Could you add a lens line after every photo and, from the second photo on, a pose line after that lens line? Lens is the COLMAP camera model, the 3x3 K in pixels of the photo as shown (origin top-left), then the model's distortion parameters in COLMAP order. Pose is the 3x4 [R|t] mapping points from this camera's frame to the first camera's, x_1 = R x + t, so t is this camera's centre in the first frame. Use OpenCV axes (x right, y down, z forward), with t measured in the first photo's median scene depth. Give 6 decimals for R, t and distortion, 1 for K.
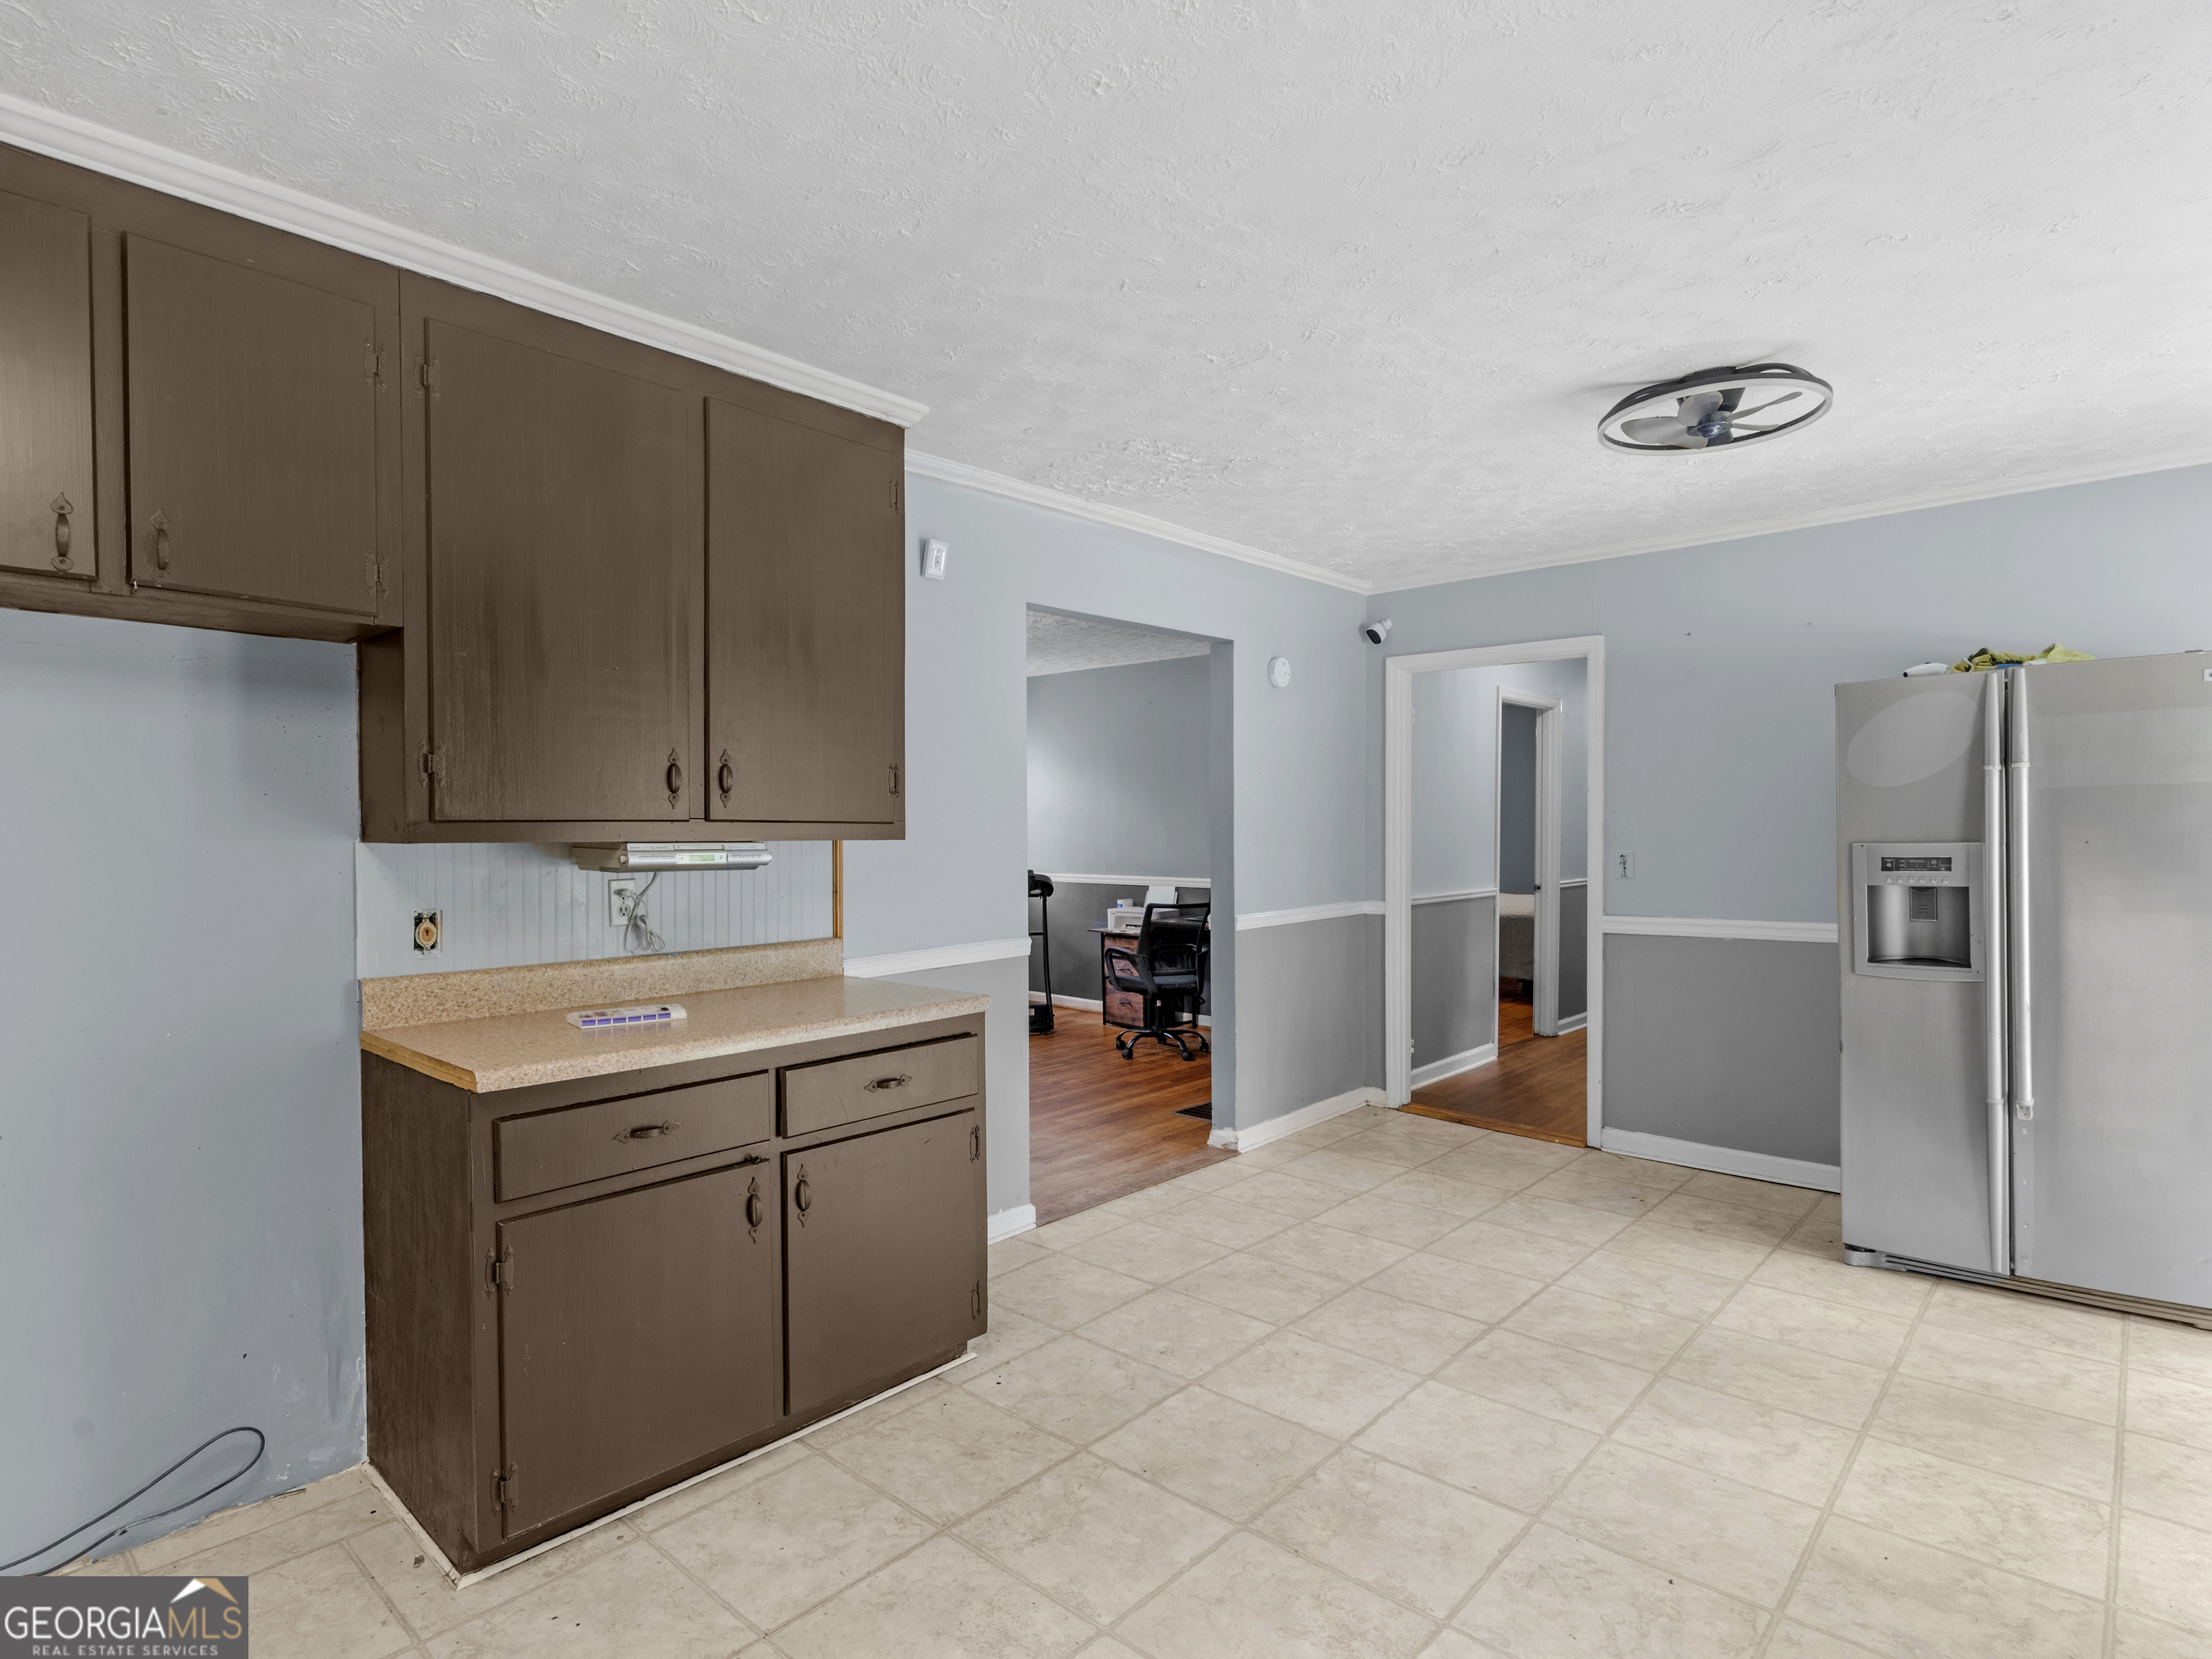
lens RADIAL K [[1174.3, 0, 1106.0], [0, 1174.3, 829.5], [0, 0, 1]] dist [0.007073, 0.000506]
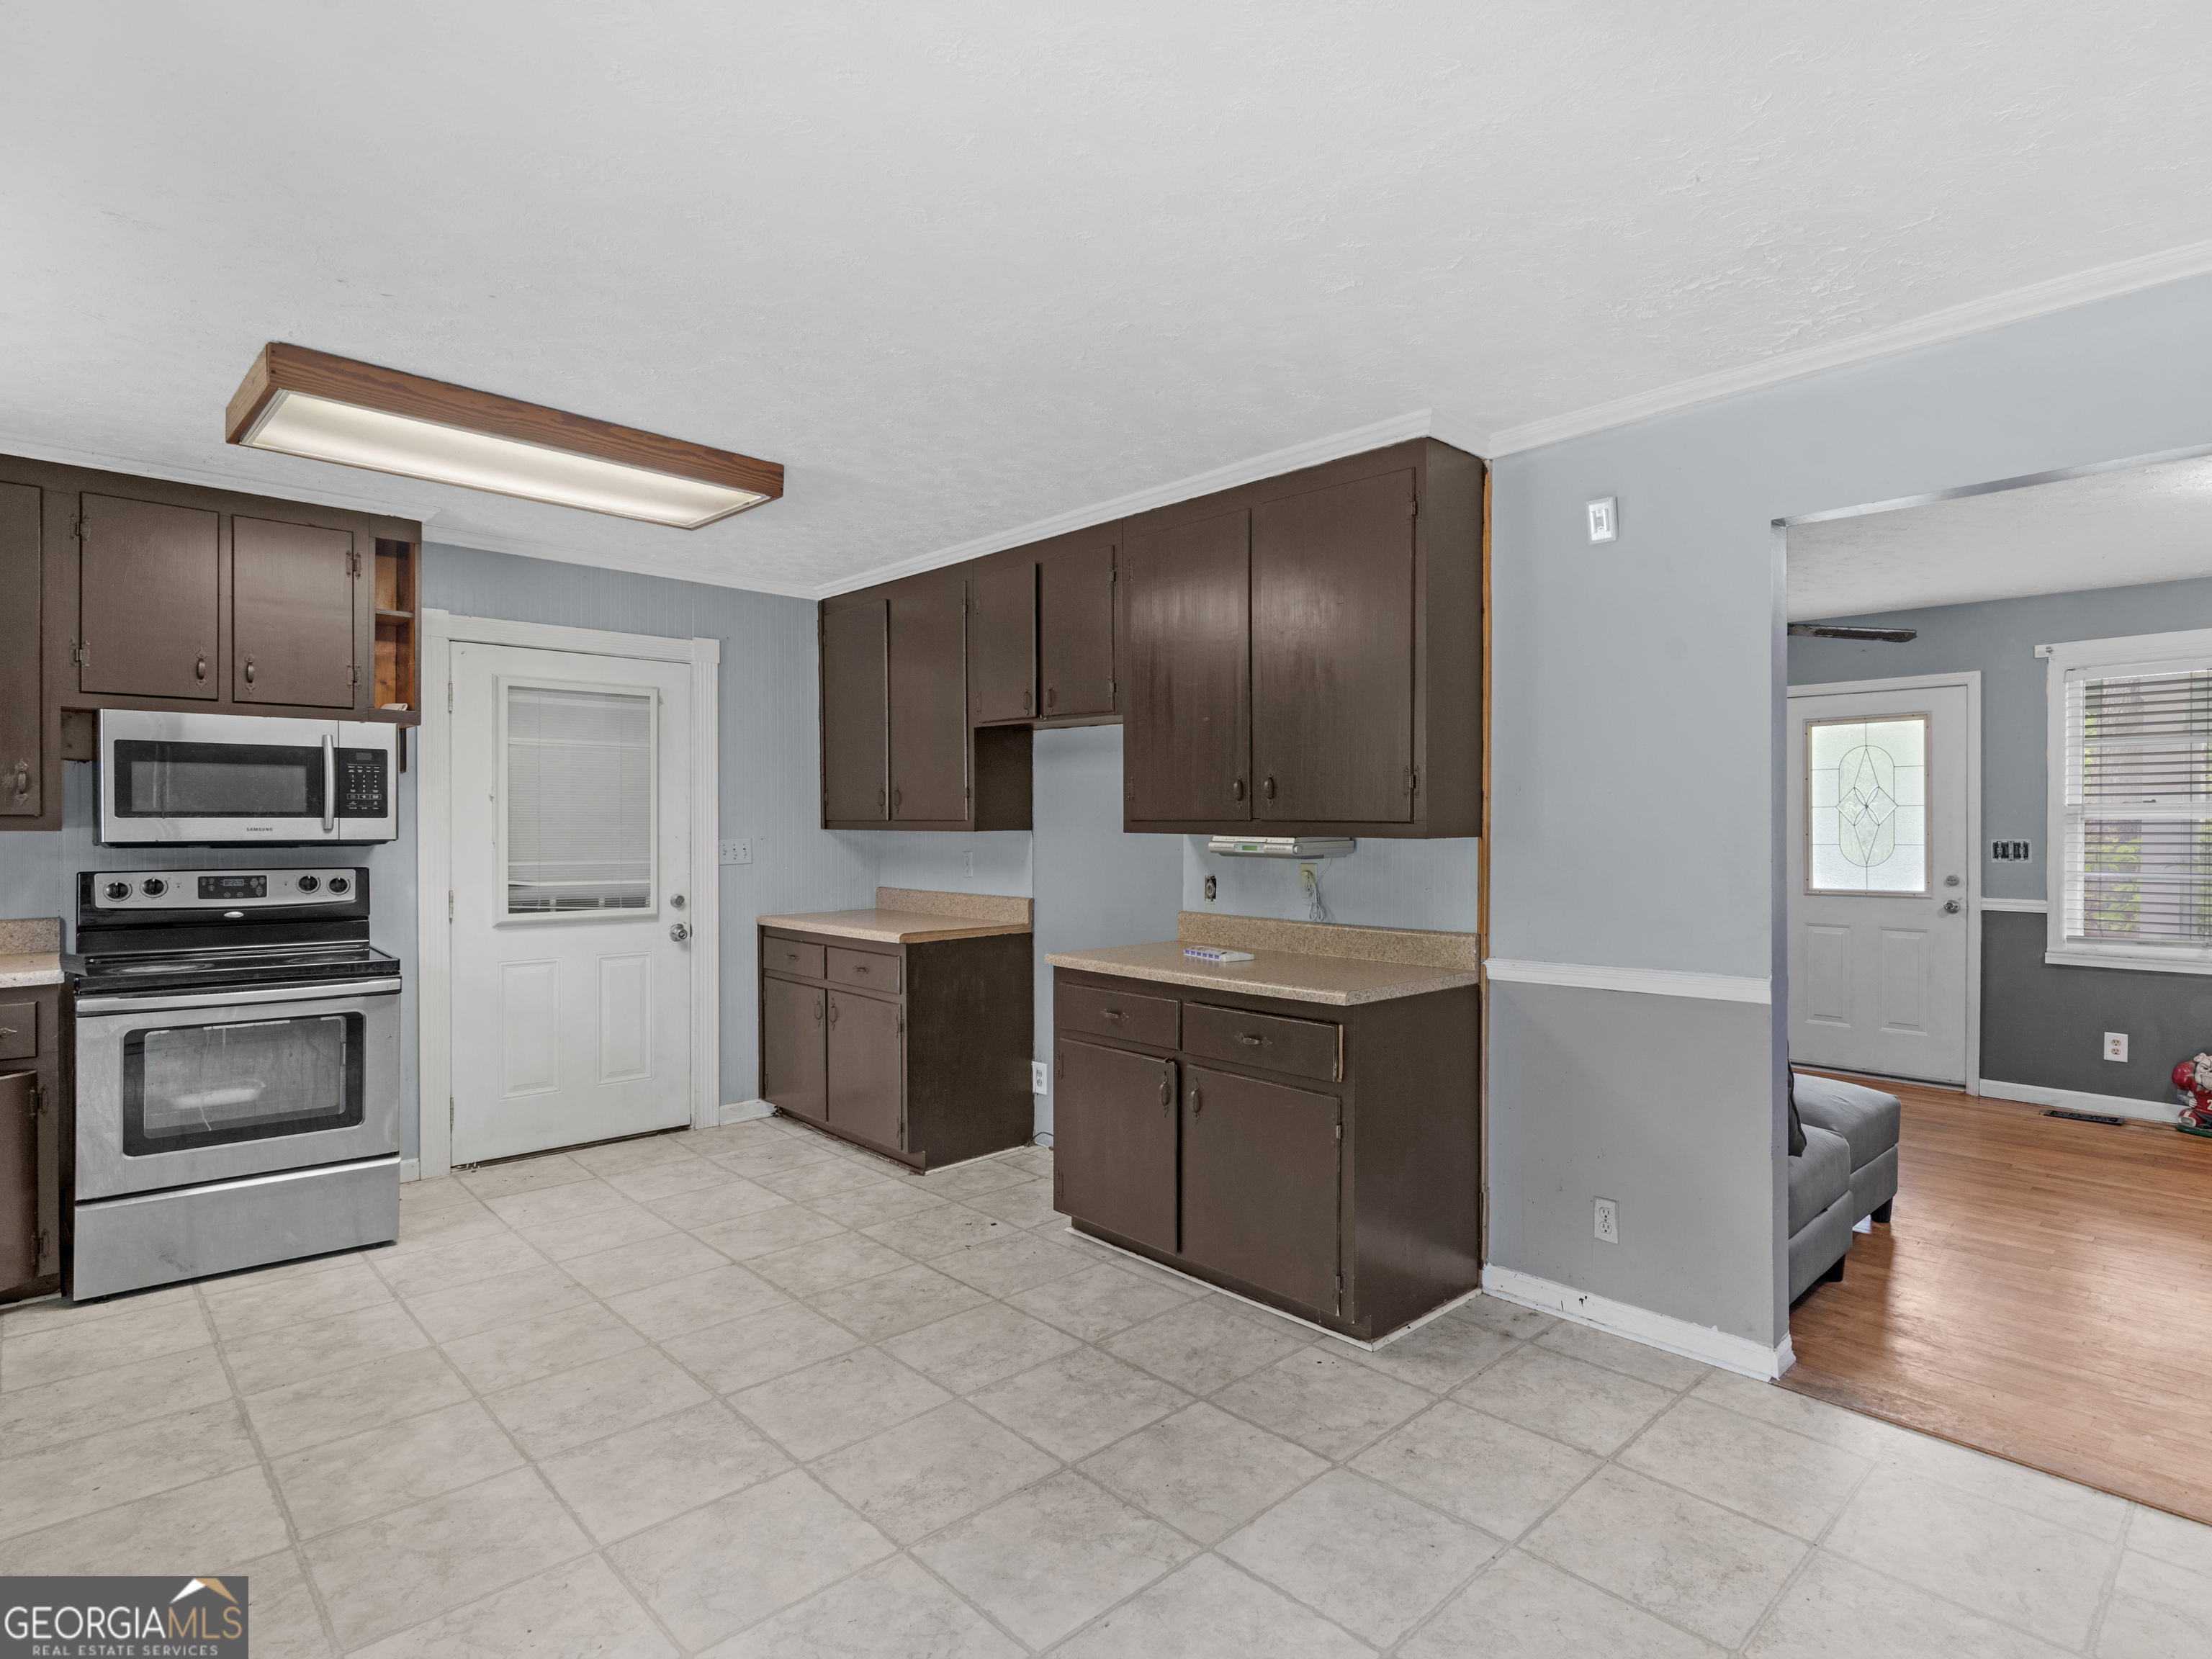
lens RADIAL K [[1220.5, 0, 1168.6], [0, 1220.5, 880.3], [0, 0, 1]] dist [0.002489, 0.000317]
pose [[-0.078844, 0.050796, -0.995592, 1.168166], [-0.006590, 0.998653, 0.051475, -0.017599], [0.996865, 0.010620, -0.078403, 1.124108]]
